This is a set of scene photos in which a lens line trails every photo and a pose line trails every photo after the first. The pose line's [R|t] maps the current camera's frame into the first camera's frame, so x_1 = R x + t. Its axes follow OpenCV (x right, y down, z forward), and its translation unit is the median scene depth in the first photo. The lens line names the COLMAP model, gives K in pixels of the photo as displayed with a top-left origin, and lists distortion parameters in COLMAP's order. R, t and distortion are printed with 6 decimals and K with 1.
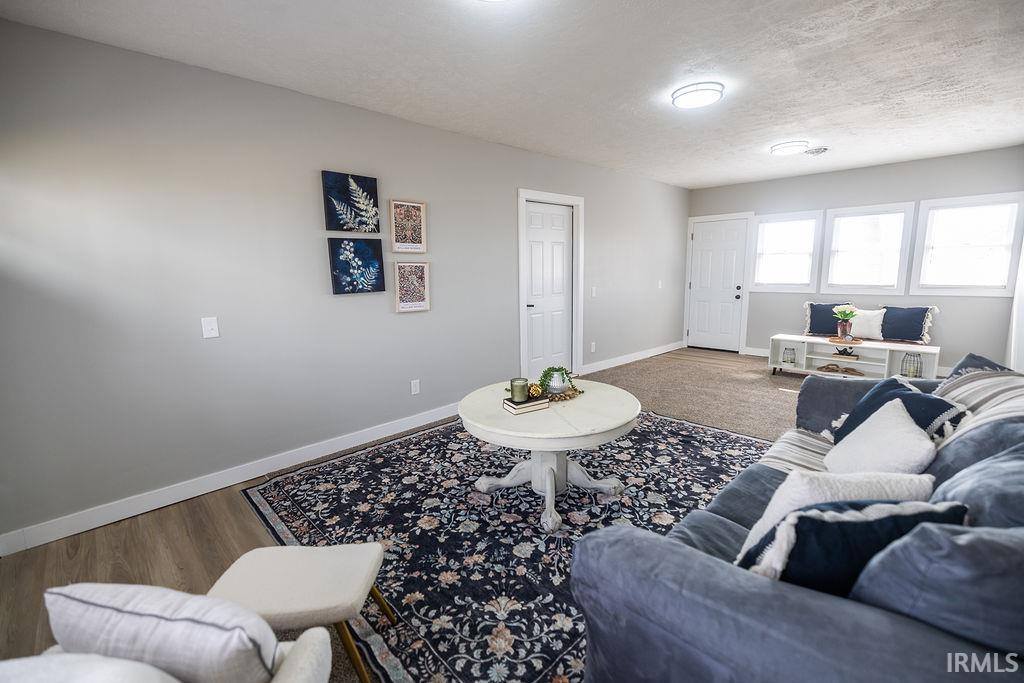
lens RADIAL K [[444.7, 0, 507.0], [0, 444.7, 333.7], [0, 0, 1]] dist [0.004202, 0.000282]
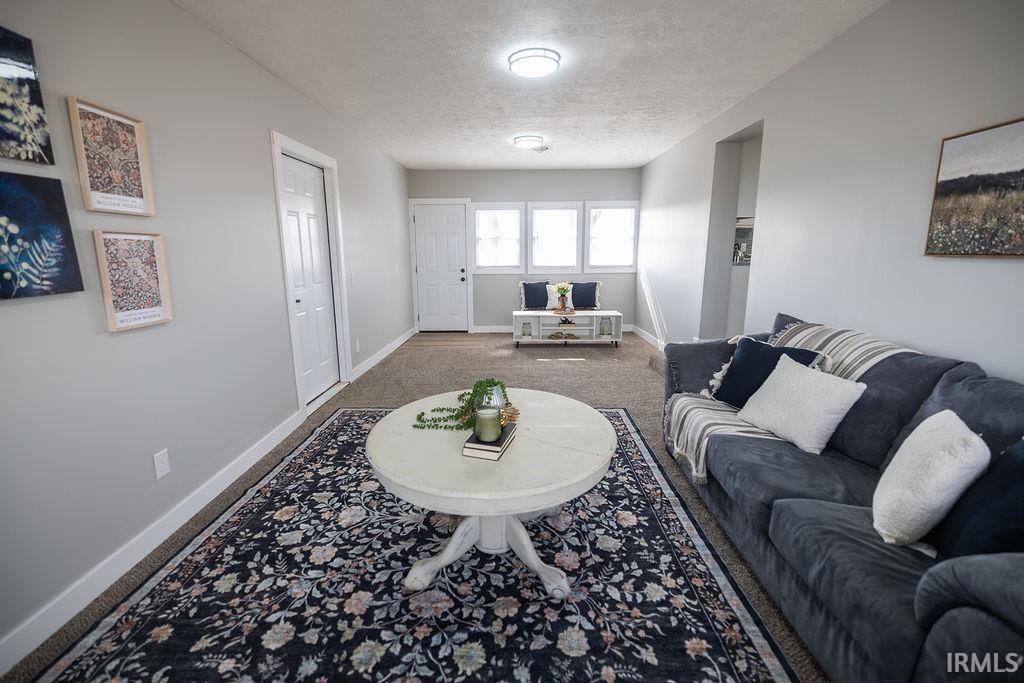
lens RADIAL K [[444.7, 0, 507.0], [0, 444.7, 333.7], [0, 0, 1]] dist [0.004202, 0.000282]
pose [[0.712796, -0.119319, 0.691148, -0.300988], [0.096053, 0.992745, 0.072325, -0.042764], [-0.694763, 0.014834, 0.719086, 0.351811]]
